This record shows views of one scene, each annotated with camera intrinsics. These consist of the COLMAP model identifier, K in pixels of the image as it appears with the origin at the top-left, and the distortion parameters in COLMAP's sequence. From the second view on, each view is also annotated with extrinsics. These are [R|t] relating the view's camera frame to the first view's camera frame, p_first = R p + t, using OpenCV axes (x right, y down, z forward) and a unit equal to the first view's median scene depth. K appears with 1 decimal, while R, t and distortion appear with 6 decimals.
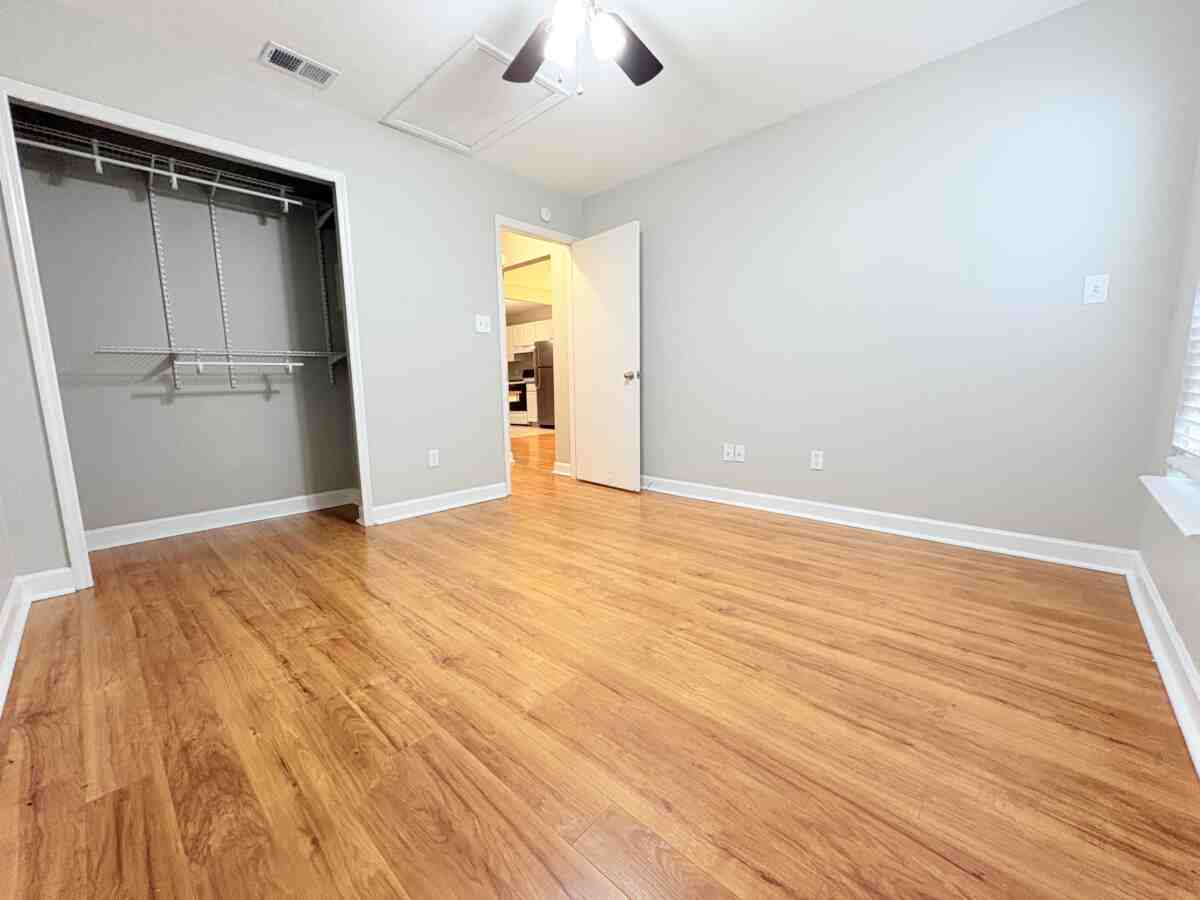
lens RADIAL K [[476.7, 0, 599.1], [0, 476.7, 450.2], [0, 0, 1]] dist [0.002863, -0.000261]
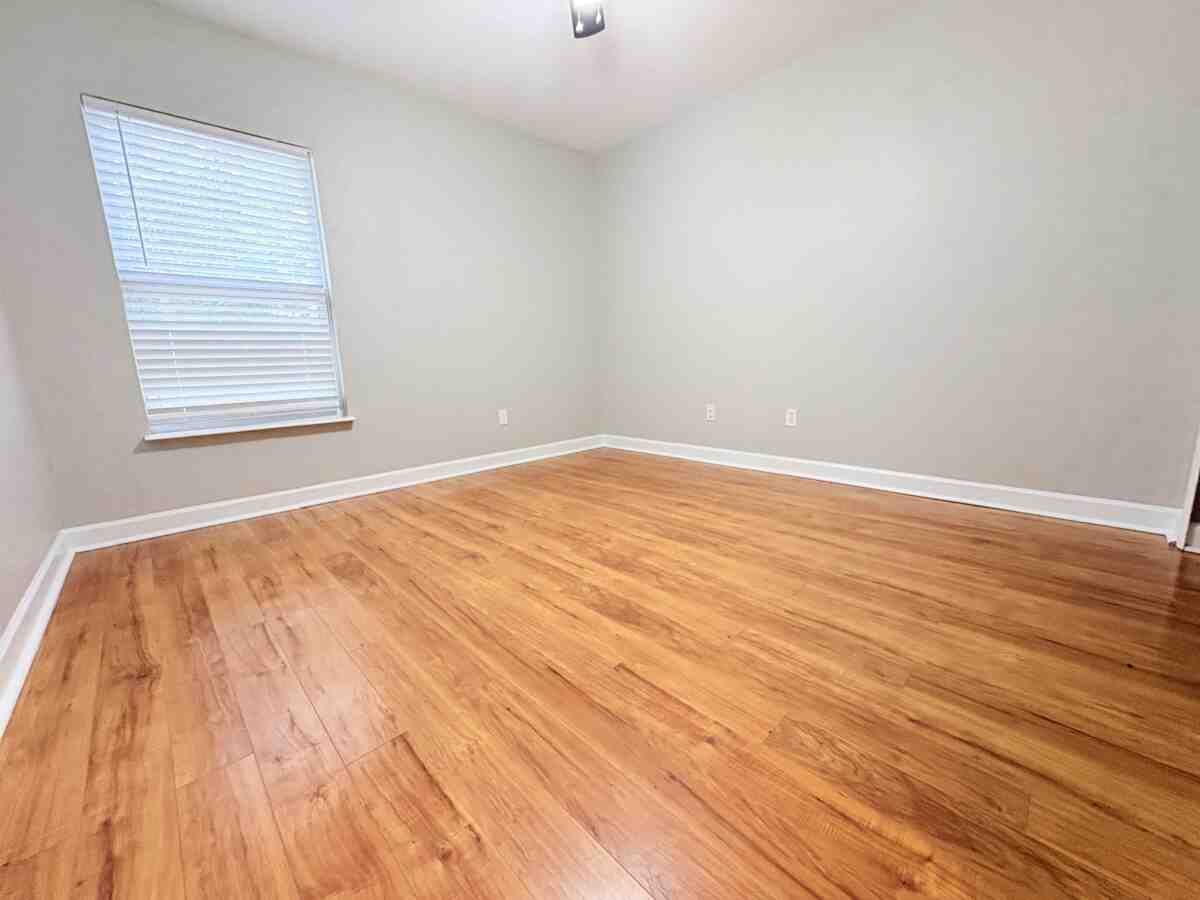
lens RADIAL K [[476.7, 0, 600.4], [0, 476.7, 451.6], [0, 0, 1]] dist [0.002863, -0.000261]
pose [[-0.997185, 0.035061, 0.066282, -0.100336], [0.054776, 0.944264, 0.324601, -0.219512], [-0.051207, 0.327317, -0.943526, 1.862445]]
